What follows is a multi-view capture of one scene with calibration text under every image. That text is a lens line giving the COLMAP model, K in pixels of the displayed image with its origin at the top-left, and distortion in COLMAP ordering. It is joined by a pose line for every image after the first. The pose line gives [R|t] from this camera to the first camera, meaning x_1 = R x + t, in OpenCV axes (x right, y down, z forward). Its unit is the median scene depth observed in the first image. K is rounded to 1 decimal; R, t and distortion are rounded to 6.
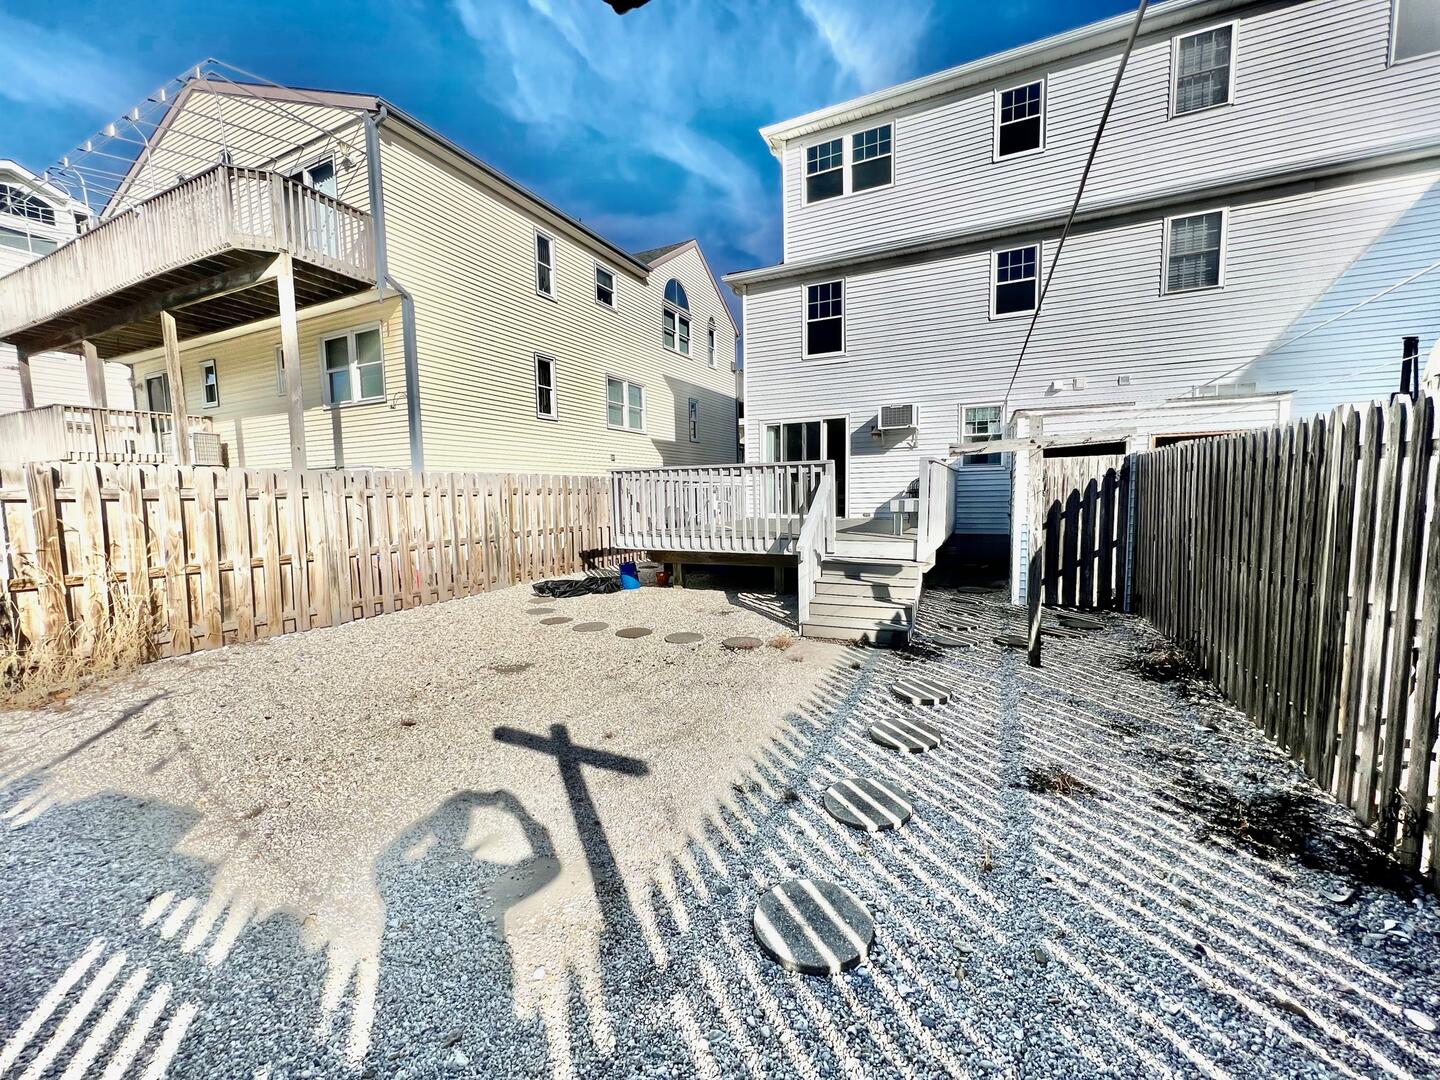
lens RADIAL K [[576.4, 0, 718.2], [0, 576.4, 537.3], [0, 0, 1]] dist [-0.000973, -0.000392]
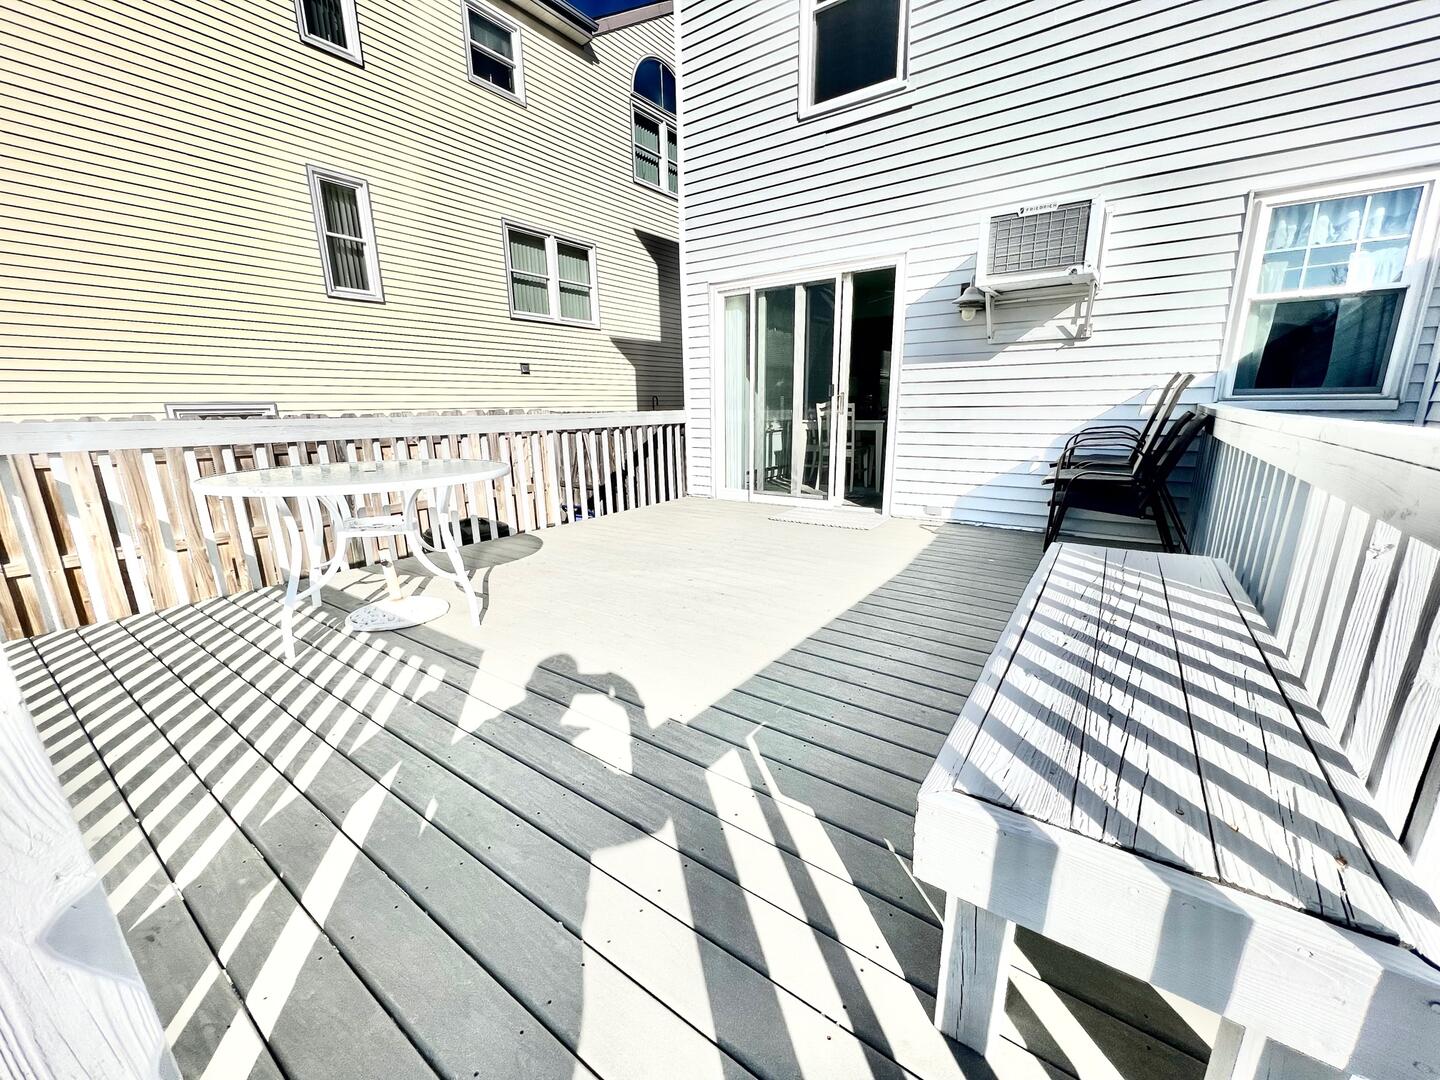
lens RADIAL K [[576.4, 0, 717.3], [0, 576.4, 542.7], [0, 0, 1]] dist [-0.000973, -0.000392]
pose [[0.985411, 0.043741, -0.164473, 0.129143], [-0.016315, 0.986236, 0.164537, -0.061103], [0.169406, -0.159453, 0.972562, 0.417457]]
